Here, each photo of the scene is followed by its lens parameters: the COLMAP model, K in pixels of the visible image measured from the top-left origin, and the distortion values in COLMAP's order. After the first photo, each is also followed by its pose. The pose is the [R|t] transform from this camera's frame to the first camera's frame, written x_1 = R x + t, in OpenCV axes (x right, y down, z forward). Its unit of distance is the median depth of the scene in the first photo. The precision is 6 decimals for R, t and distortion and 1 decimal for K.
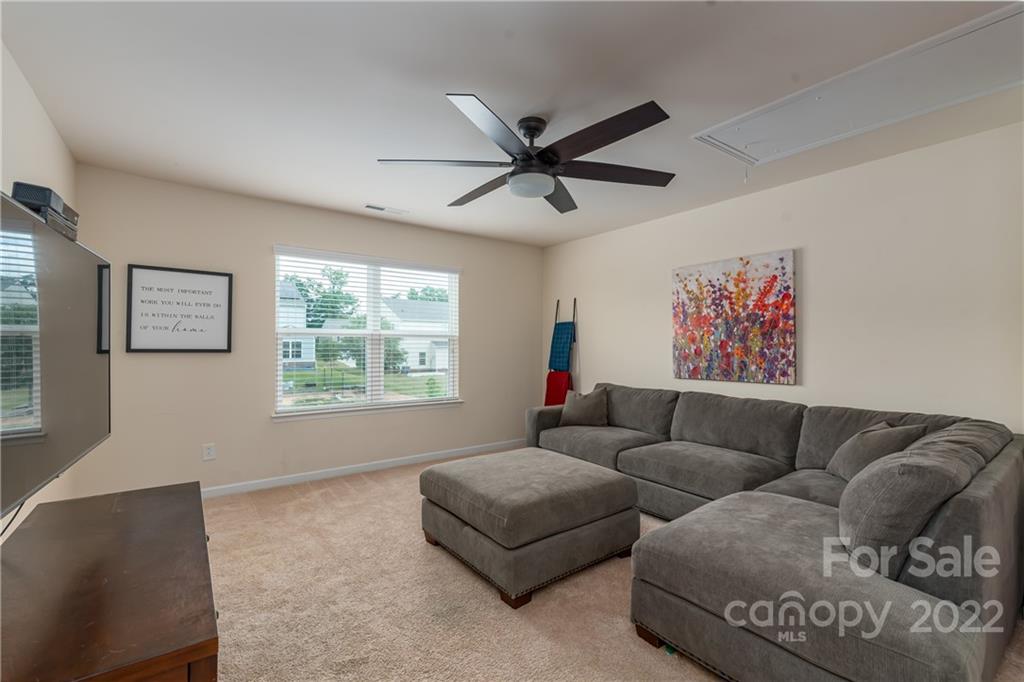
lens RADIAL K [[437.8, 0, 512.0], [0, 437.8, 341.0], [0, 0, 1]] dist [0.000256, 0.000114]
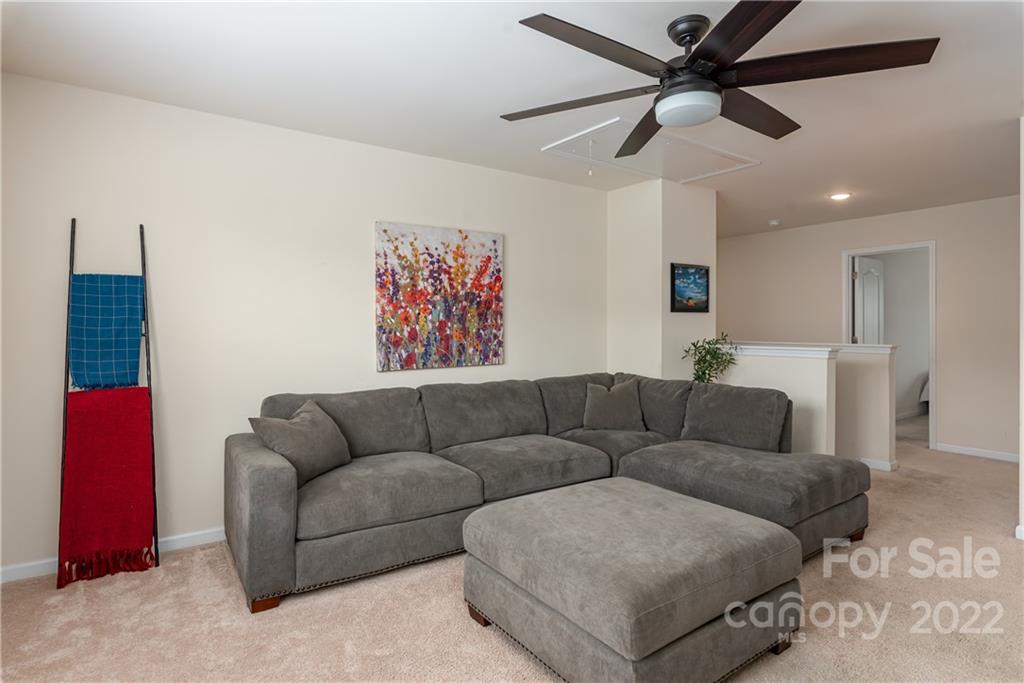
lens RADIAL K [[550.4, 0, 511.2], [0, 550.4, 335.7], [0, 0, 1]] dist [-0.000010, 0.000234]
pose [[0.022158, -0.015418, 0.999636, -0.596424], [-0.005373, 0.999865, 0.015541, 0.010246], [-0.999740, -0.005715, 0.022072, 0.838640]]
